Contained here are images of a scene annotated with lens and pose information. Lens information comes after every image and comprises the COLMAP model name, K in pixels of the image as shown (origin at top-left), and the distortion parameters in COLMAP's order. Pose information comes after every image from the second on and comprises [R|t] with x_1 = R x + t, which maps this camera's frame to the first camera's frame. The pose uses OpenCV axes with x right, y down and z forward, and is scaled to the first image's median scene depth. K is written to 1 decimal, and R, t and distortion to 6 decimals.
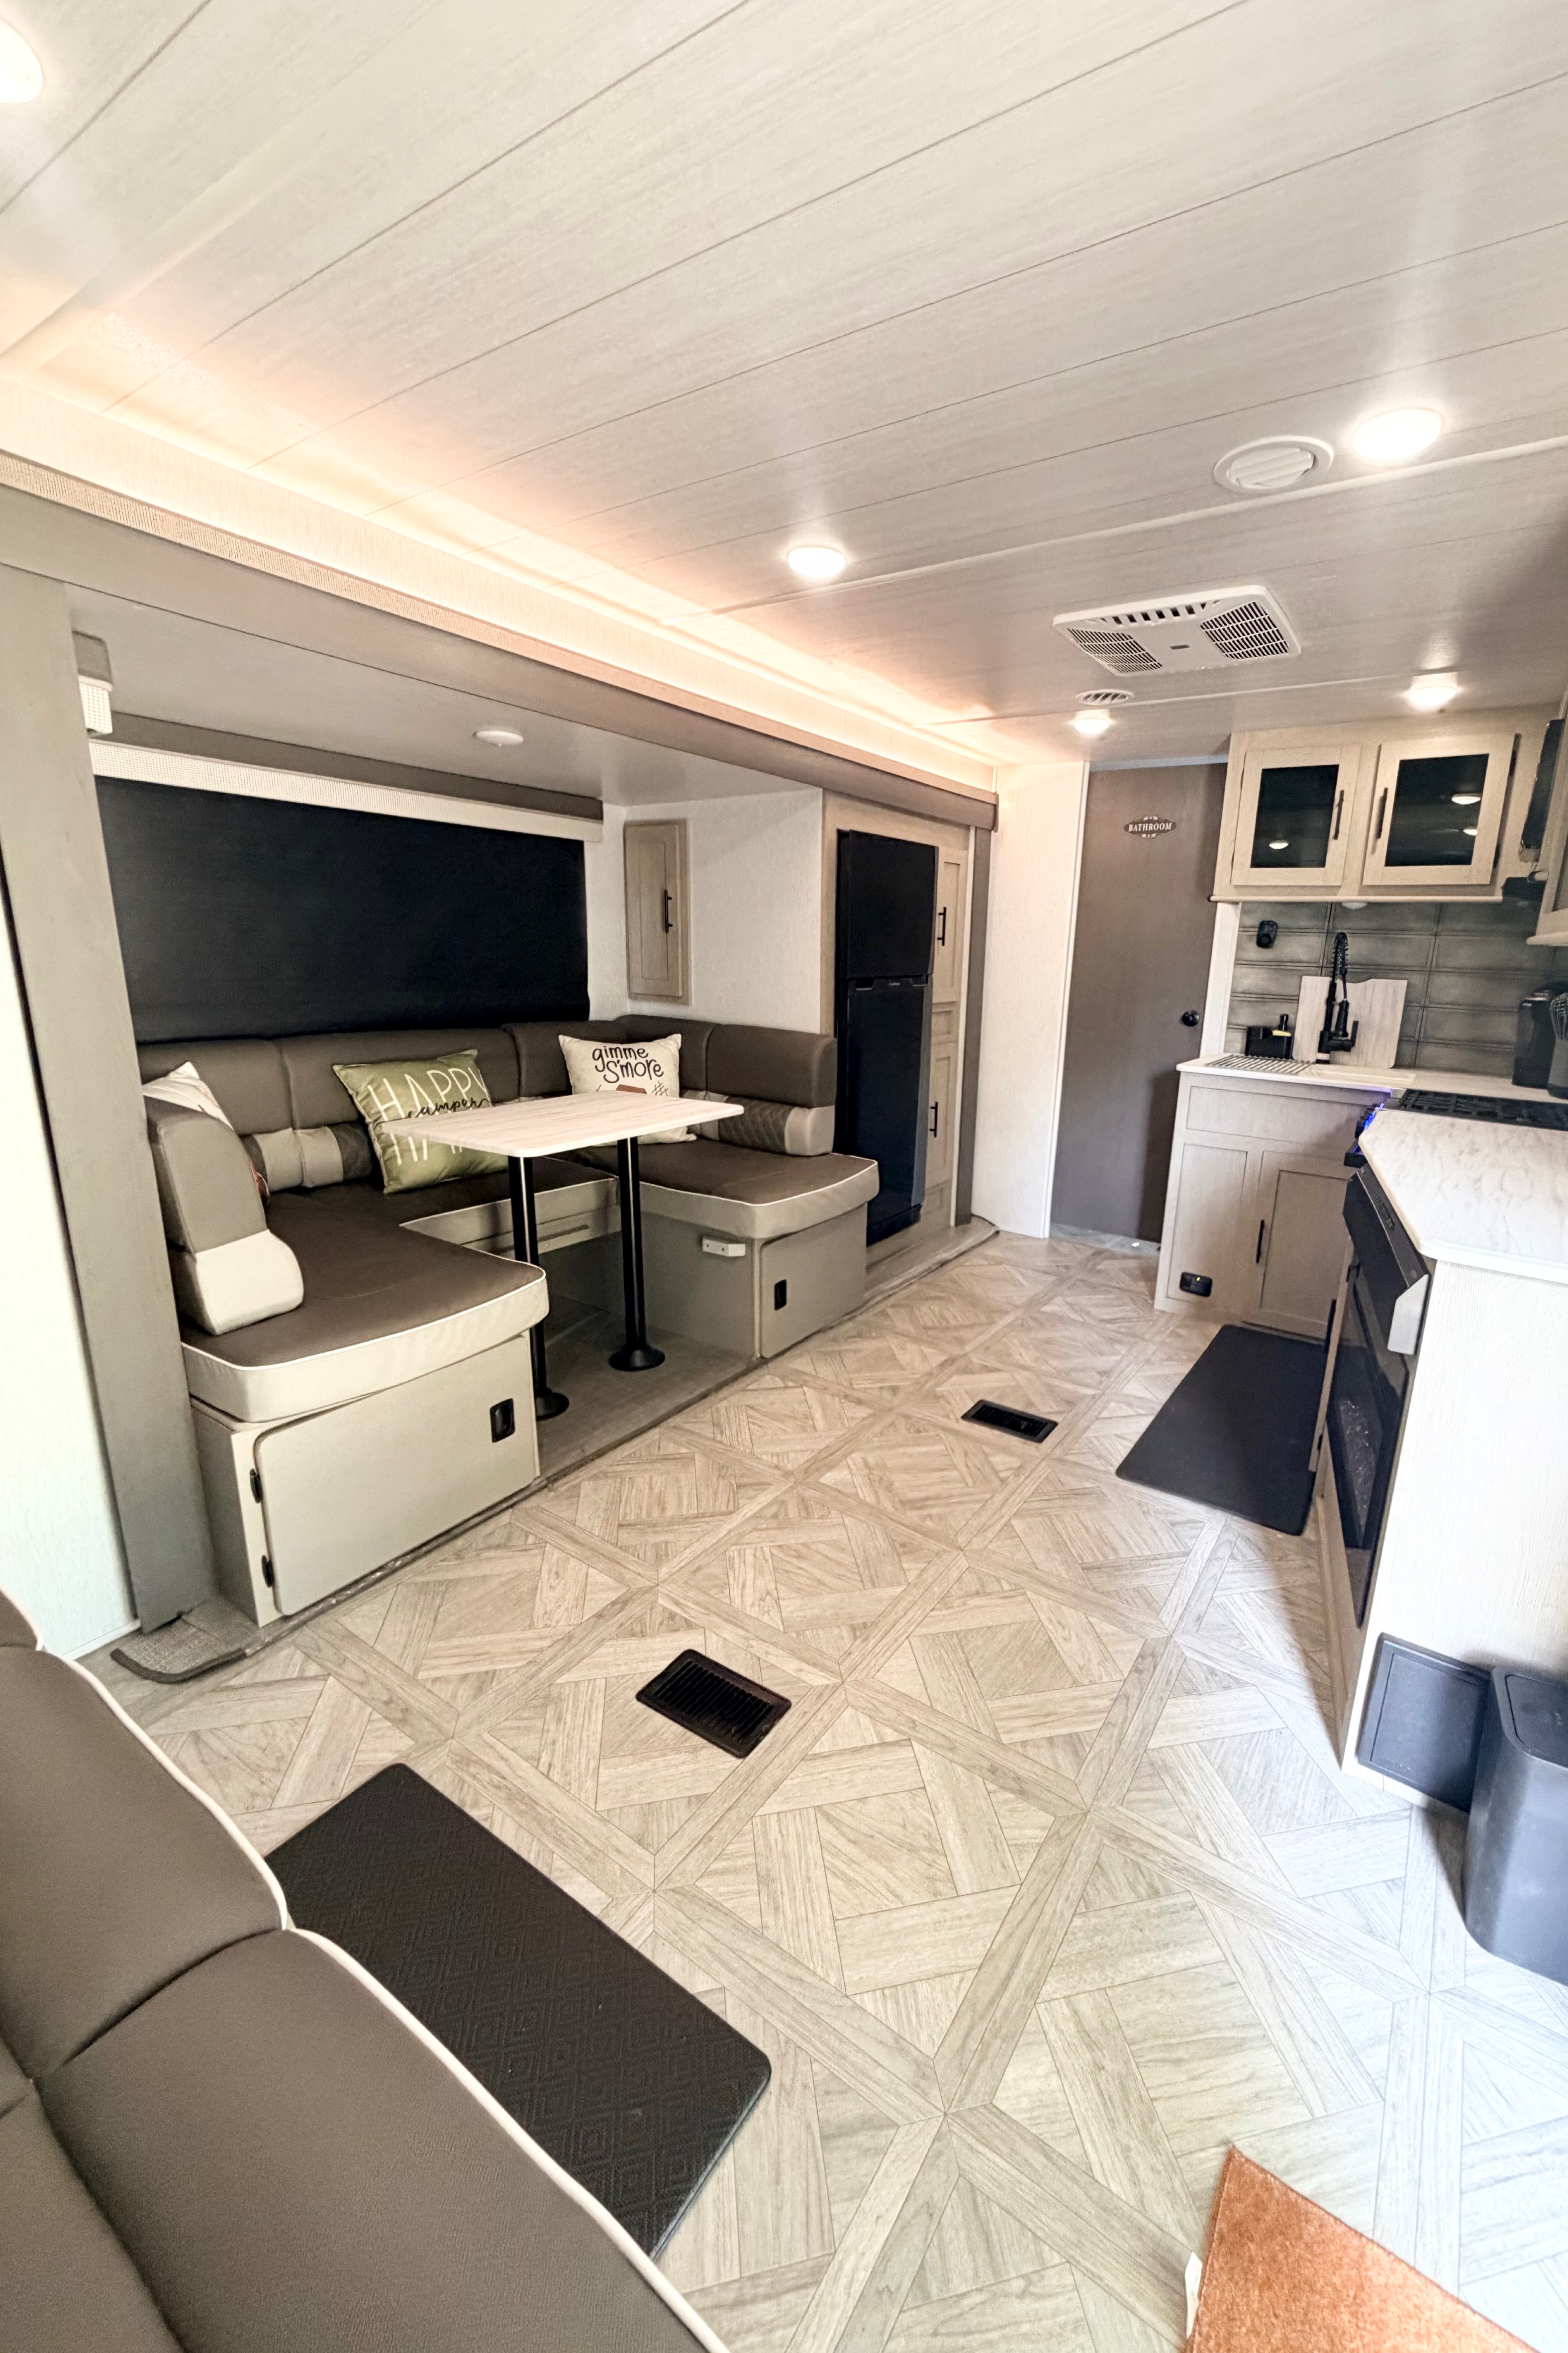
lens RADIAL K [[936.0, 0, 884.5], [0, 936.0, 1175.3], [0, 0, 1]] dist [-0.000768, 0.000346]
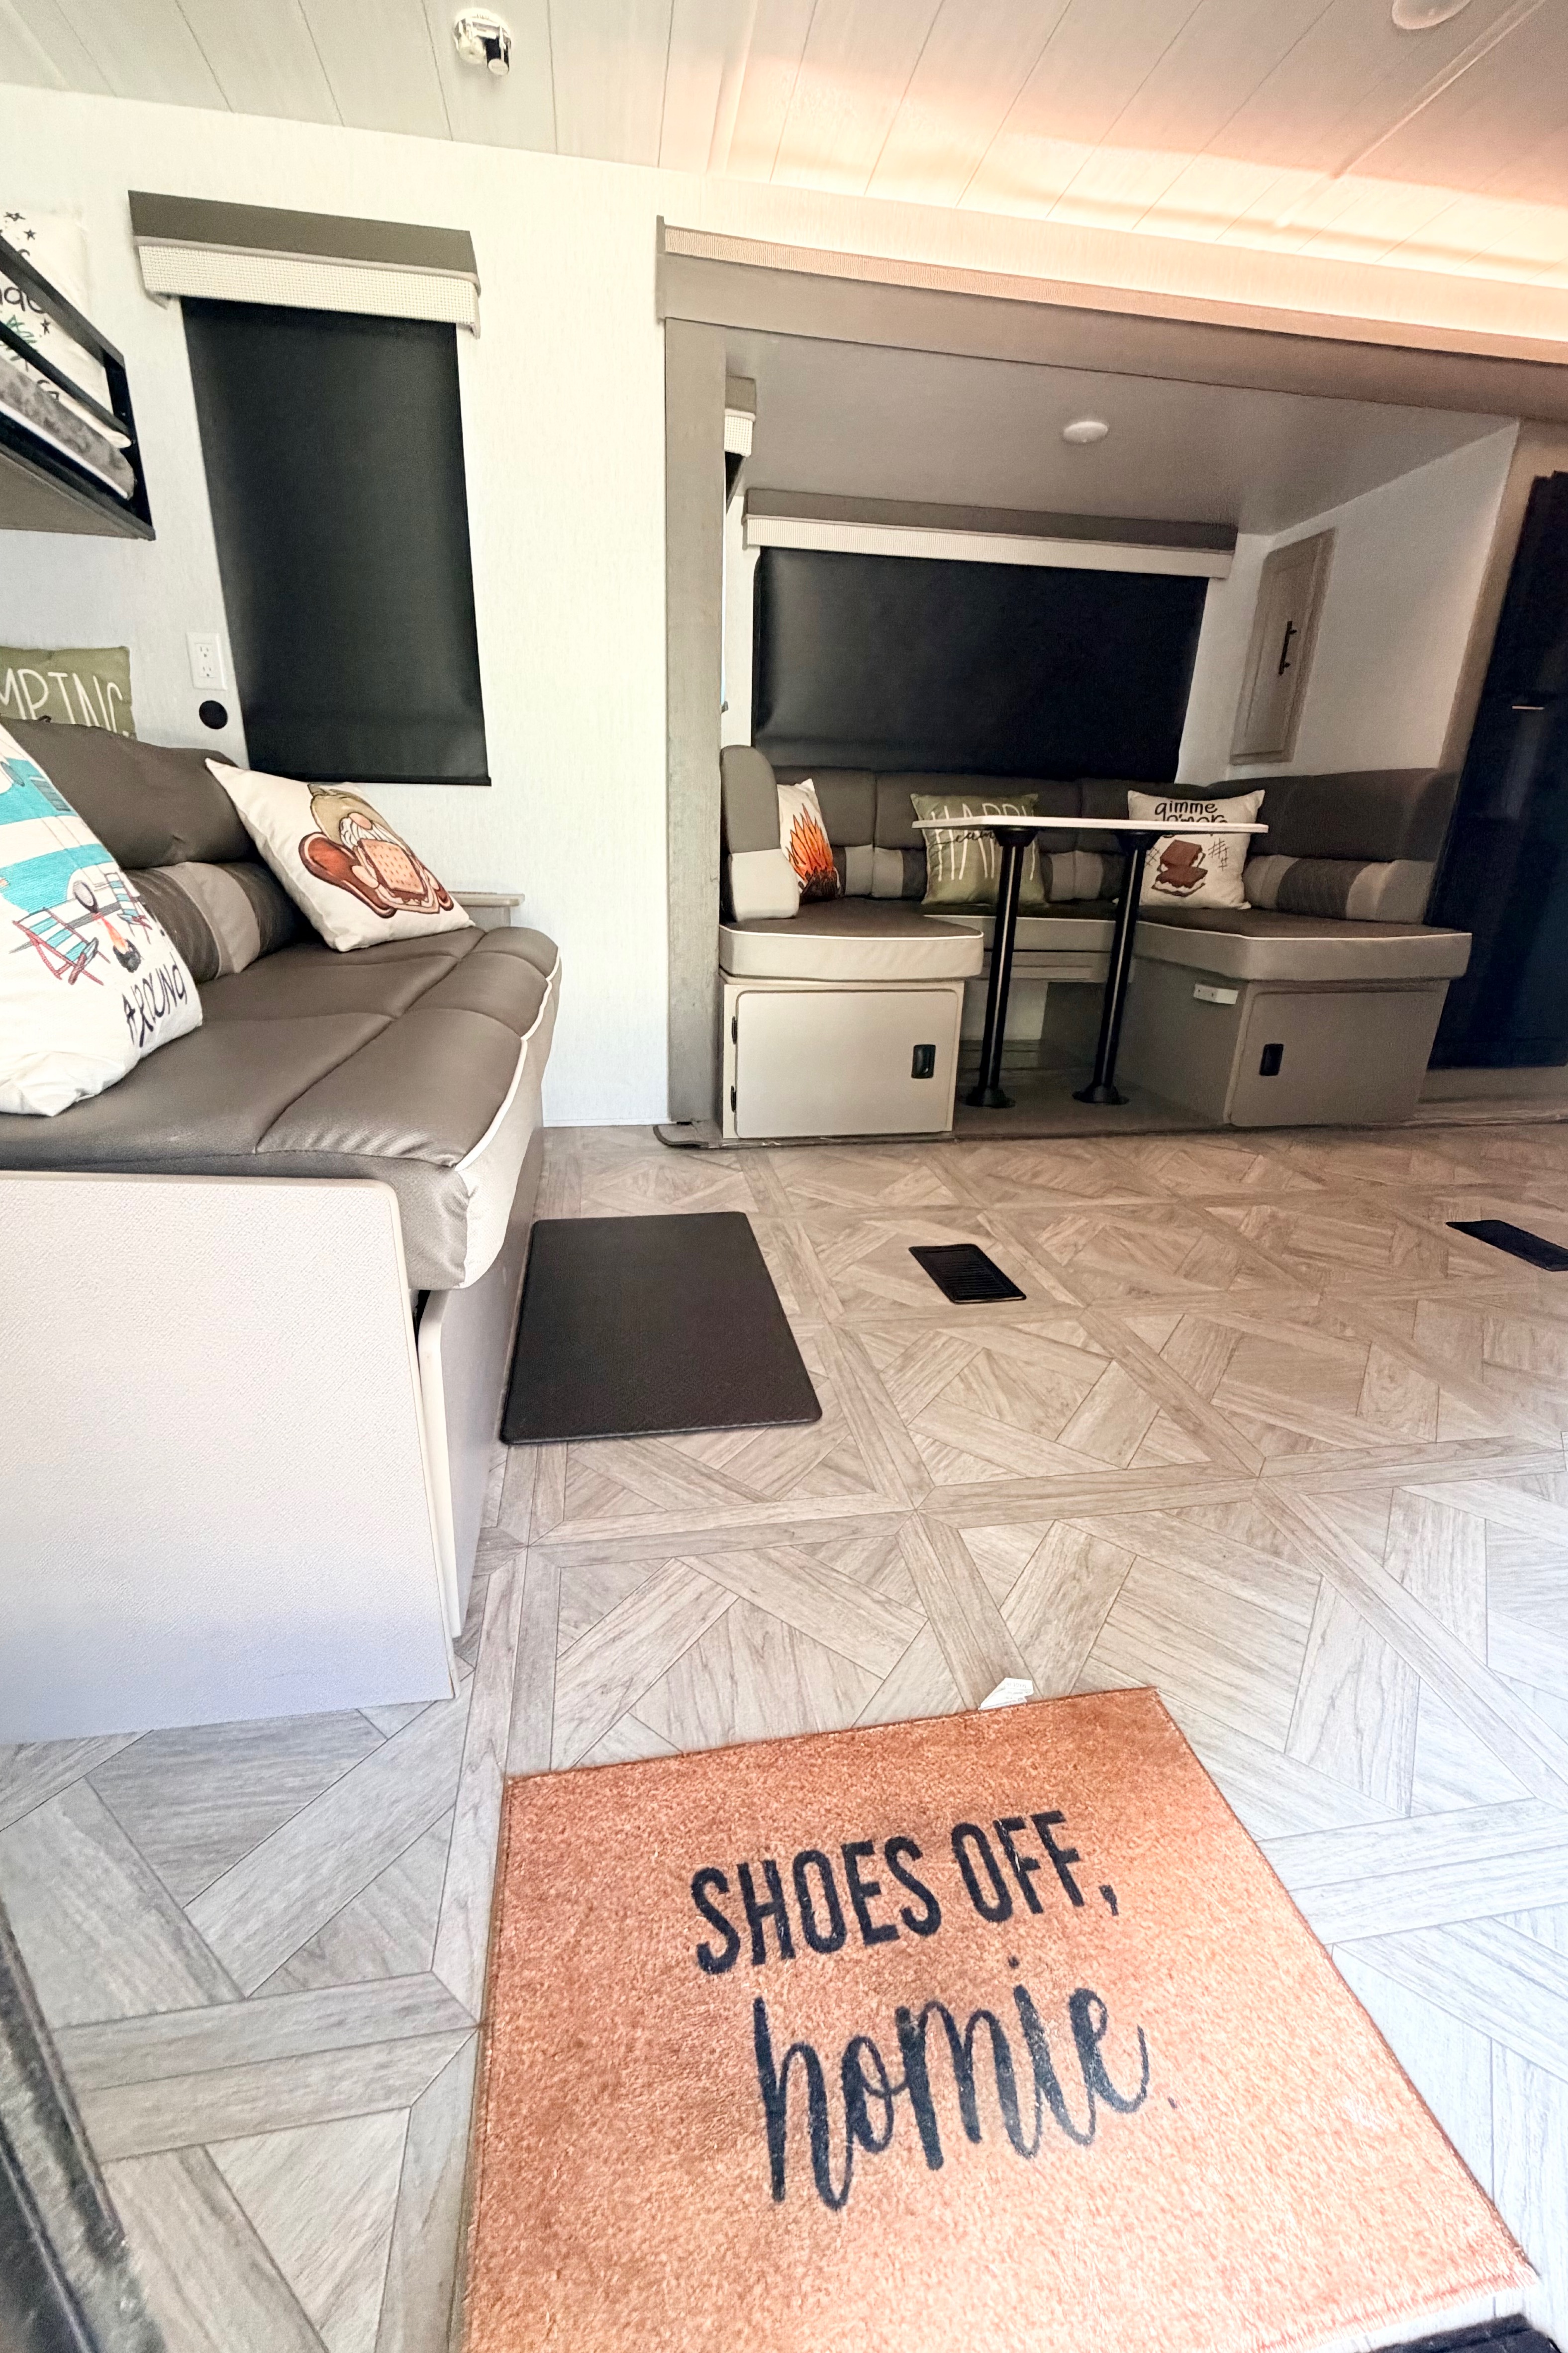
lens RADIAL K [[936.4, 0, 755.4], [0, 936.4, 1174.2], [0, 0, 1]] dist [-0.000027, 0.000047]
pose [[0.658585, 0.239319, -0.713436, 0.274547], [-0.180732, 0.970635, 0.158759, 0.220966], [0.730480, 0.024384, 0.682498, 0.057025]]
